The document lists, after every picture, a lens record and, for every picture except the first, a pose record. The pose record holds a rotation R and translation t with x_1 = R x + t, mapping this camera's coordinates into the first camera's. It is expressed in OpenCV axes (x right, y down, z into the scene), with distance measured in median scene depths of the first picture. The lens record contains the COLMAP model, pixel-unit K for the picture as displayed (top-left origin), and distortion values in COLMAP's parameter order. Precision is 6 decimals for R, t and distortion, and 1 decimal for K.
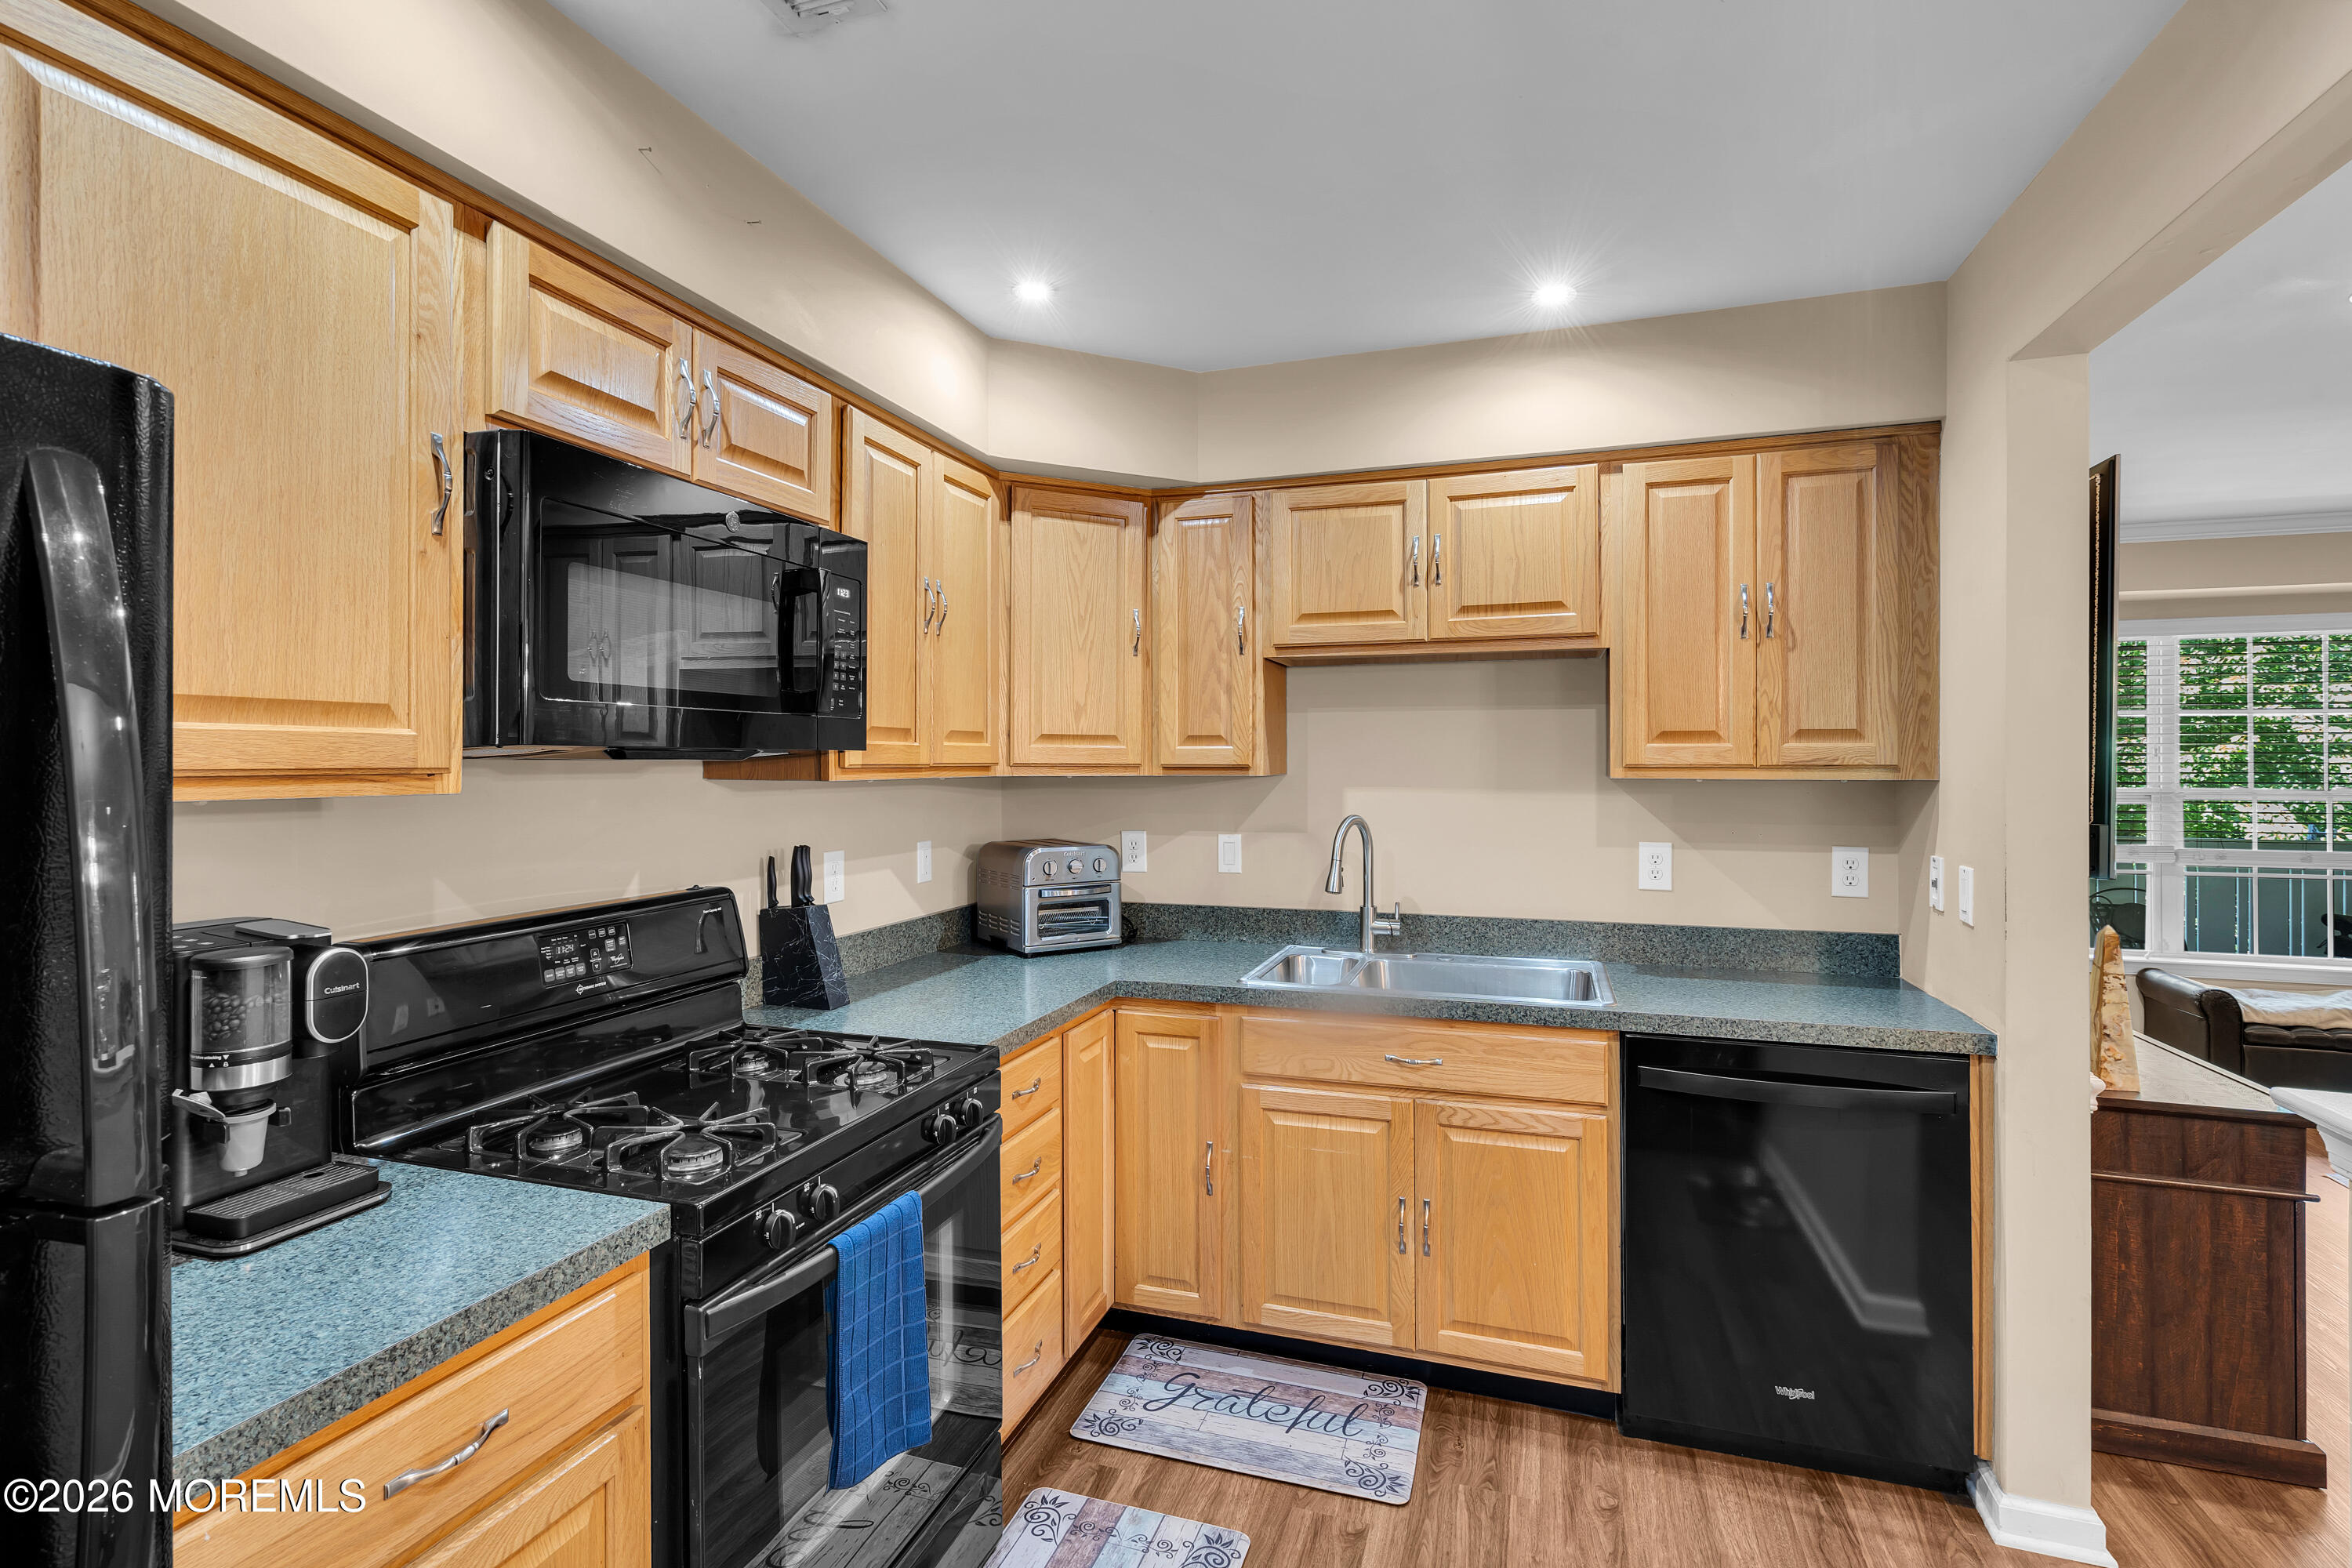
lens RADIAL K [[1084.6, 0, 1176.9], [0, 1084.6, 758.1], [0, 0, 1]] dist [-0.008188, 0.007450]
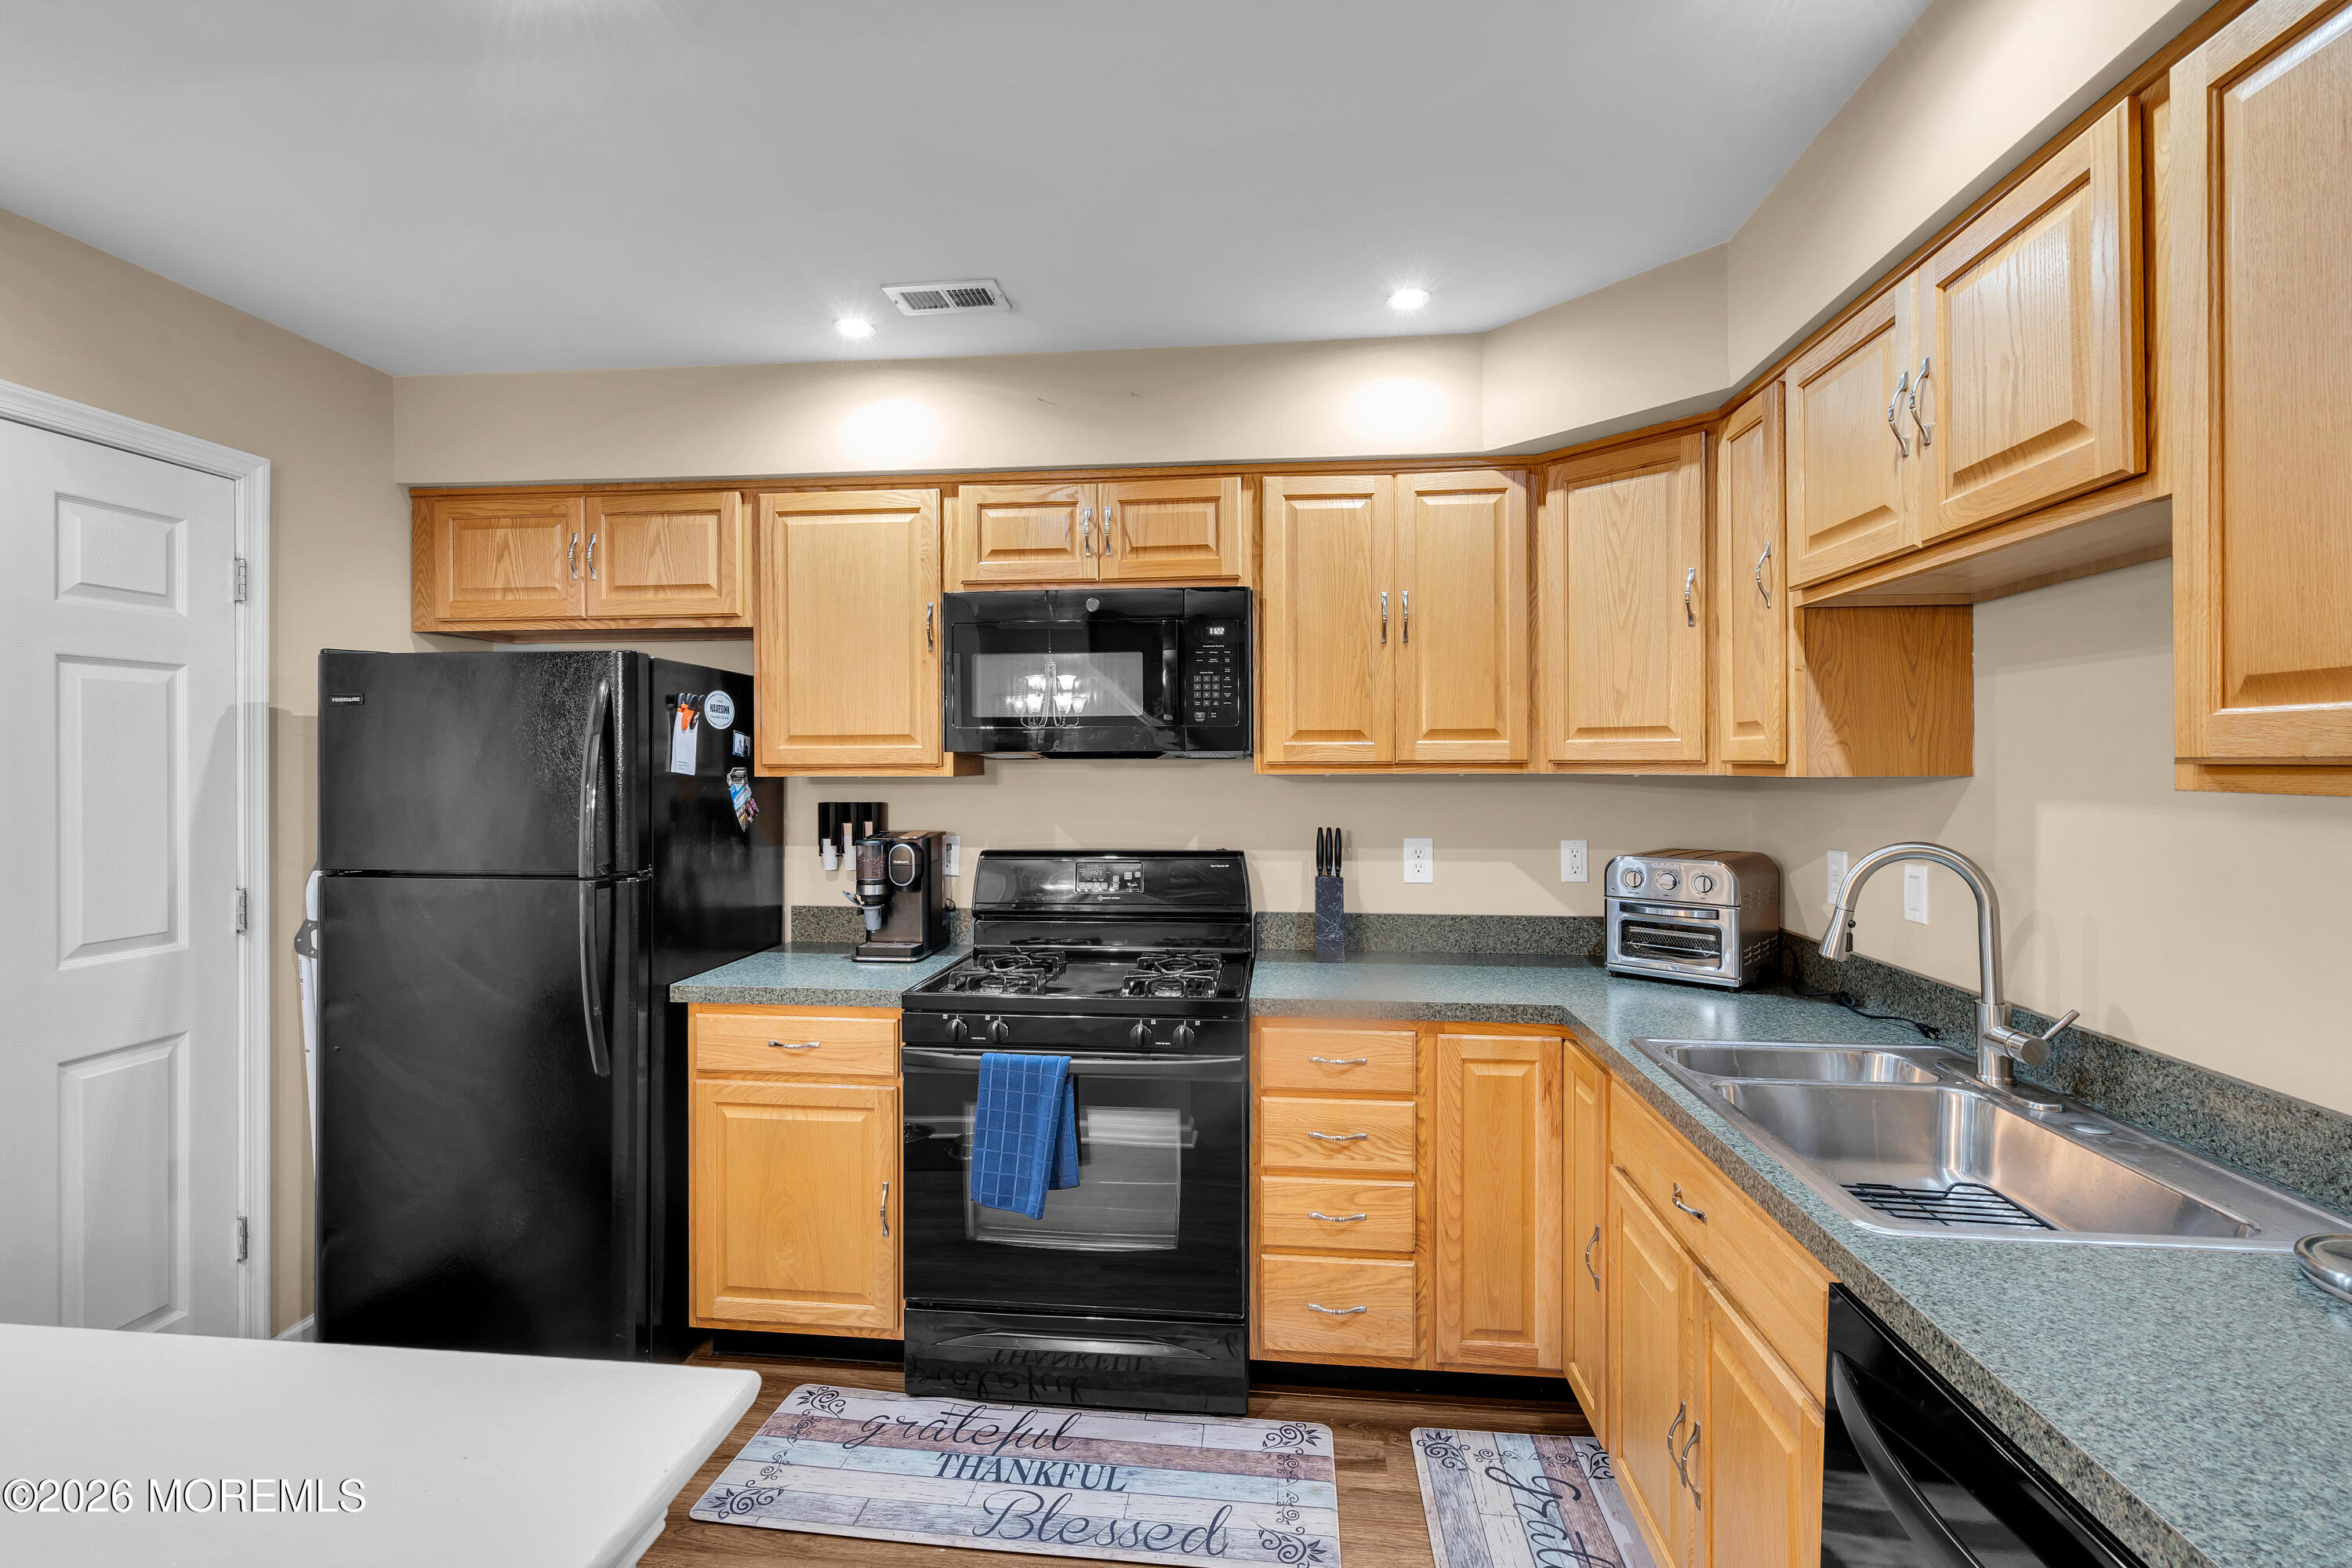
lens RADIAL K [[1084.6, 0, 1176.9], [0, 1084.6, 758.1], [0, 0, 1]] dist [-0.008188, 0.007450]
pose [[0.226734, -0.001299, -0.973956, 0.796645], [0.006512, 0.999979, 0.000182, 0.000939], [0.973935, -0.006384, 0.226738, 0.541156]]
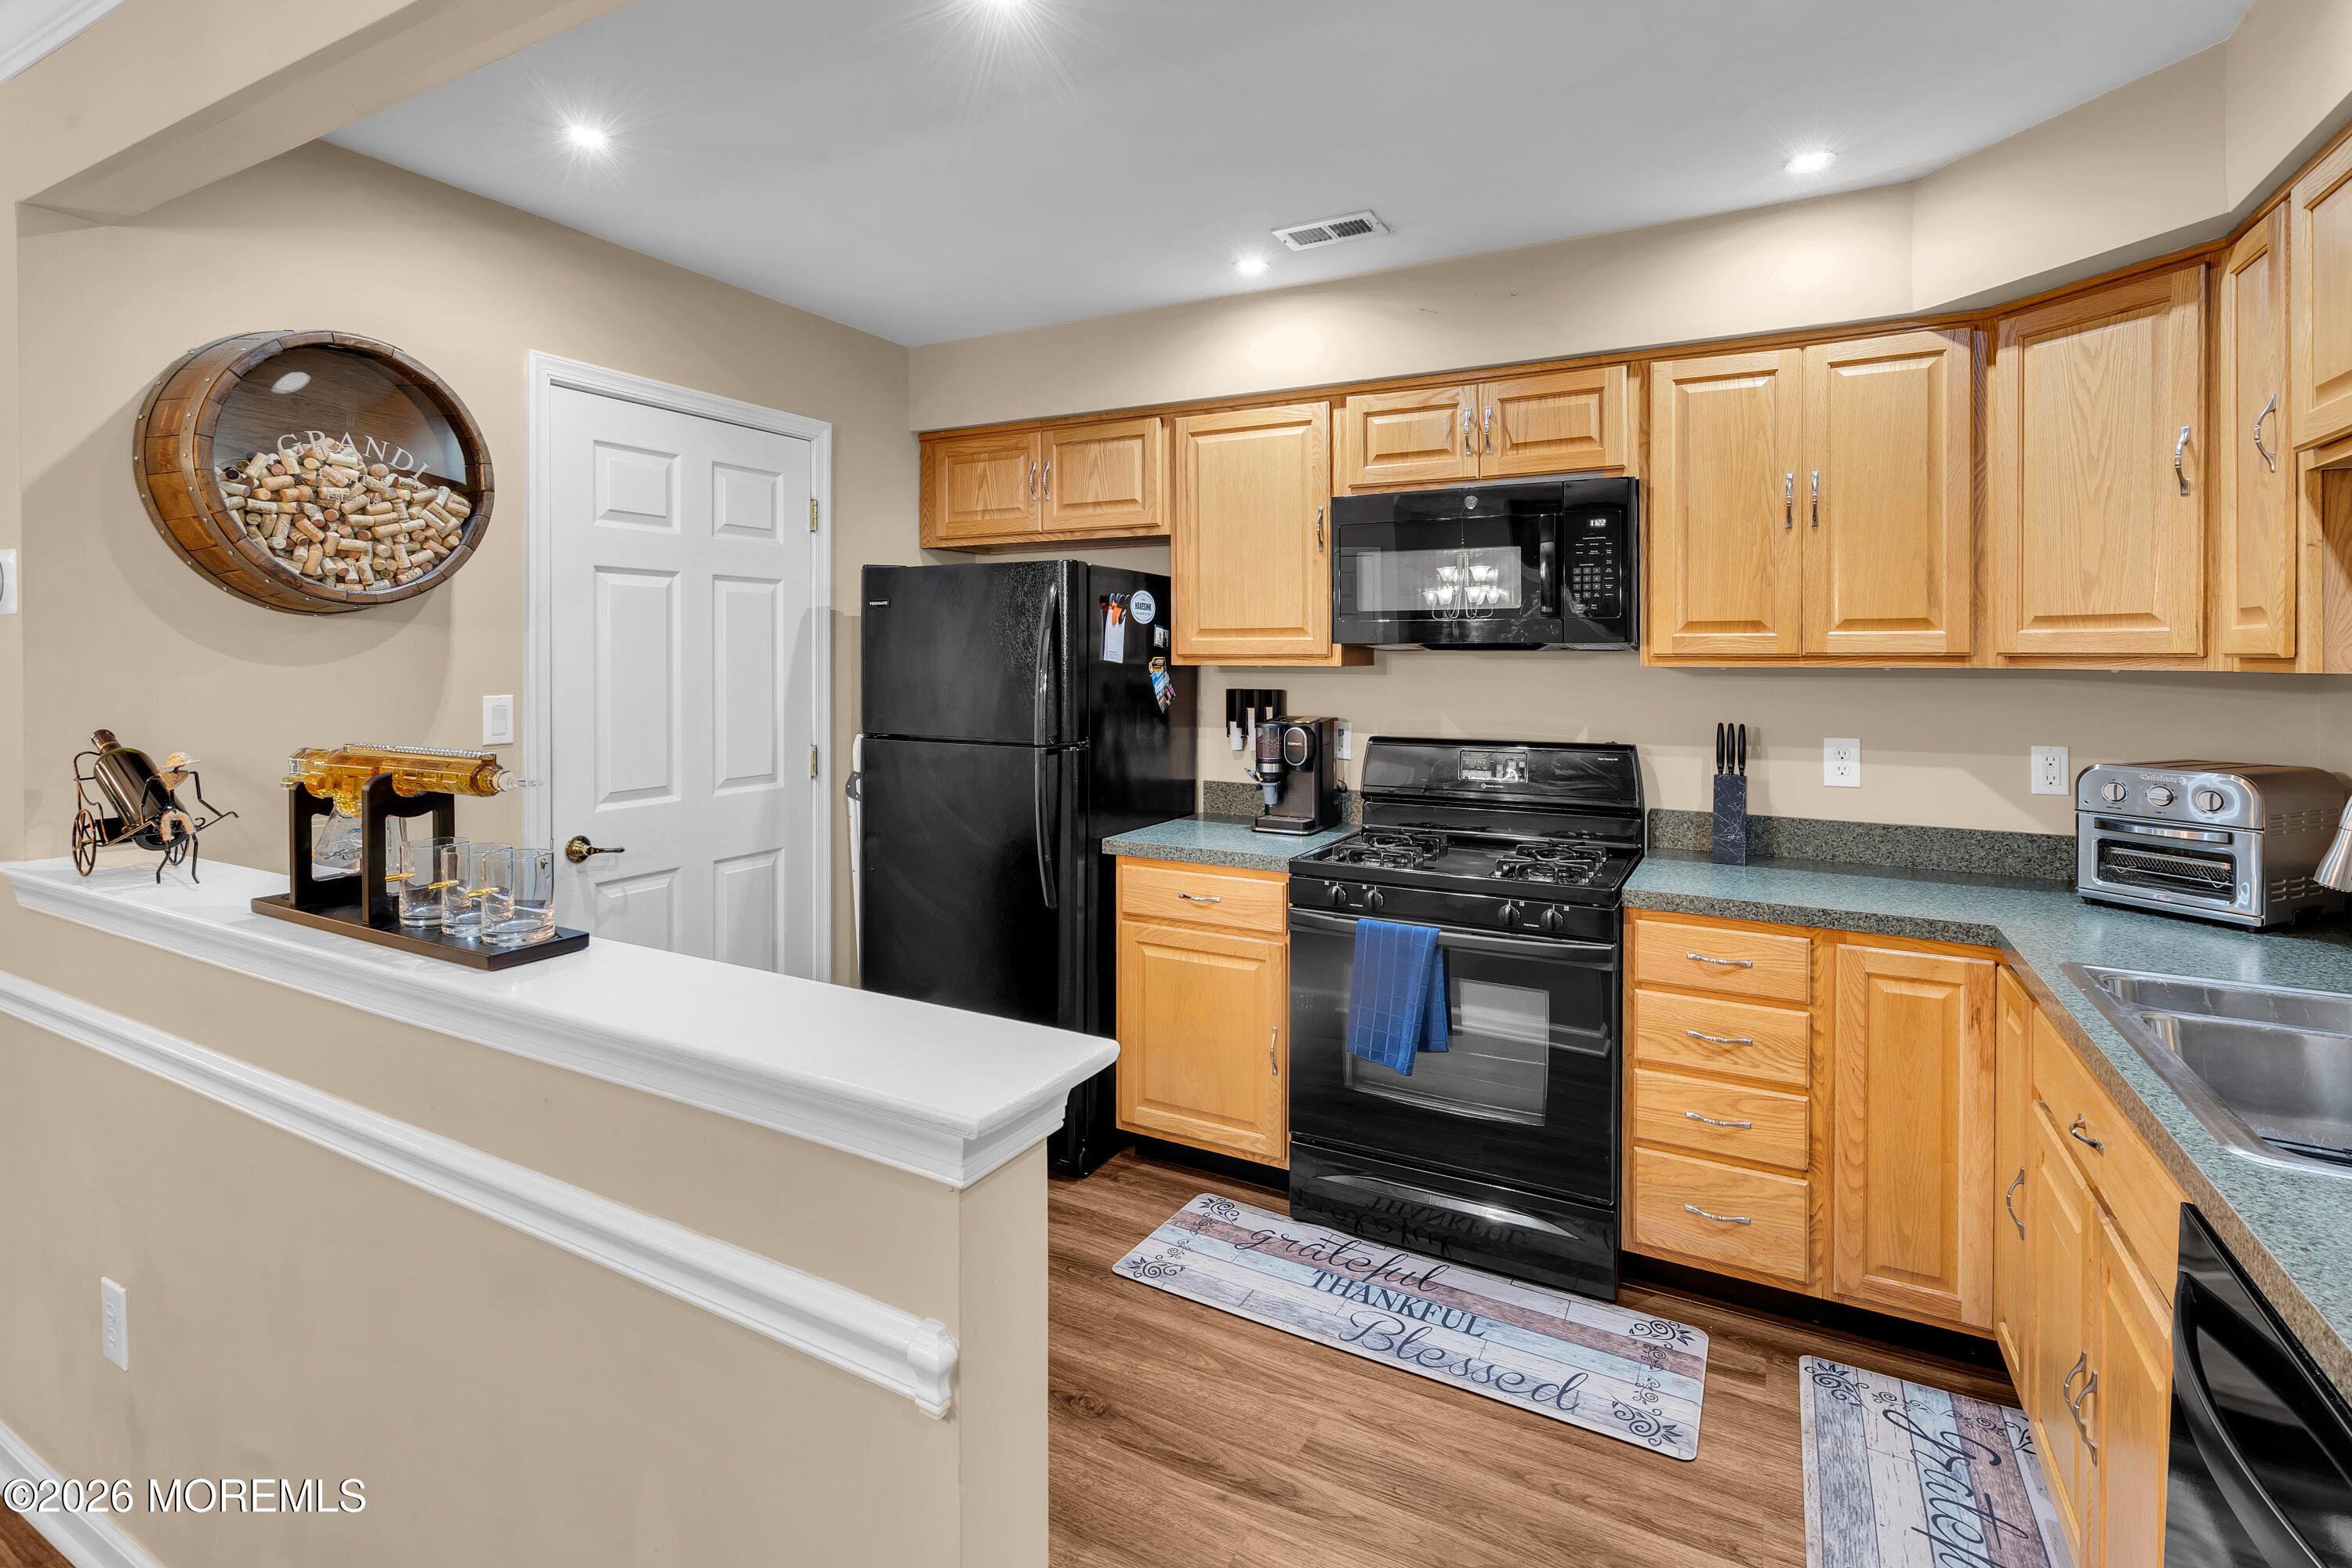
lens RADIAL K [[1126.1, 0, 1175.0], [0, 1126.1, 660.2], [0, 0, 1]] dist [0.001843, 0.001313]
pose [[-0.160146, 0.006498, -0.987072, 0.929505], [0.003175, 0.999977, 0.006068, 0.003615], [0.987088, -0.002162, -0.160163, 0.589710]]
